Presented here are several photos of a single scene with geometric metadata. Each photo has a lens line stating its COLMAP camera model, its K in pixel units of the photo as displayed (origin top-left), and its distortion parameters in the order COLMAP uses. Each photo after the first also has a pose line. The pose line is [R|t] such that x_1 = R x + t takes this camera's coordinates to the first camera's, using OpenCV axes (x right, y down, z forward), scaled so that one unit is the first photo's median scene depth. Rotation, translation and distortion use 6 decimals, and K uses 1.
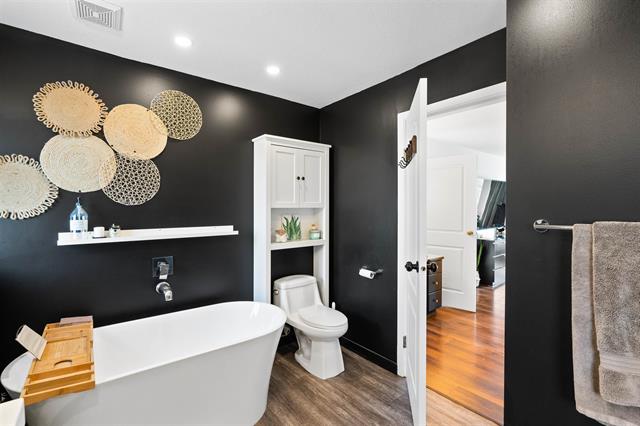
lens RADIAL K [[293.4, 0, 322.0], [0, 293.4, 208.3], [0, 0, 1]] dist [-0.006236, -0.000103]
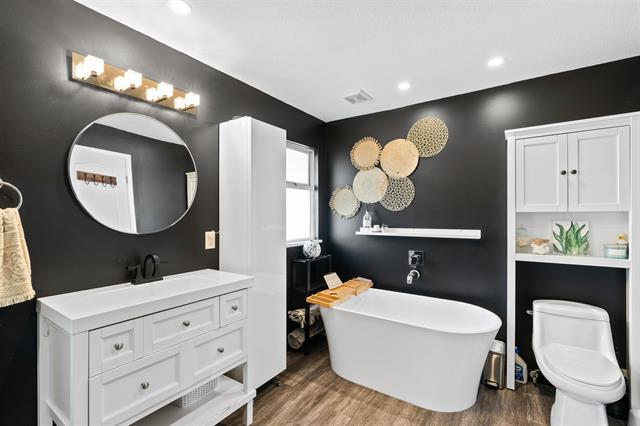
lens RADIAL K [[293.4, 0, 320.3], [0, 293.4, 210.6], [0, 0, 1]] dist [-0.006236, -0.000103]
pose [[0.291166, -0.011235, -0.956607, 0.590880], [0.003209, 0.999937, -0.010767, 0.002053], [0.956667, 0.000065, 0.291183, 0.228142]]
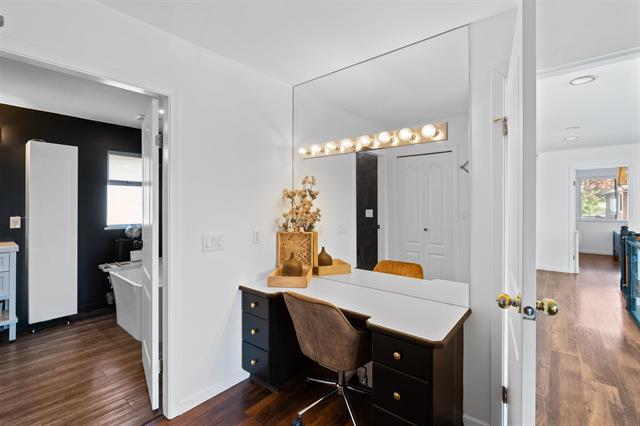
lens RADIAL K [[293.4, 0, 318.8], [0, 293.4, 203.8], [0, 0, 1]] dist [-0.006236, -0.000103]
pose [[0.185417, -0.008540, -0.982623, 1.239334], [0.007449, 0.999946, -0.007285, 0.017122], [0.982632, -0.005968, 0.185471, 1.348694]]
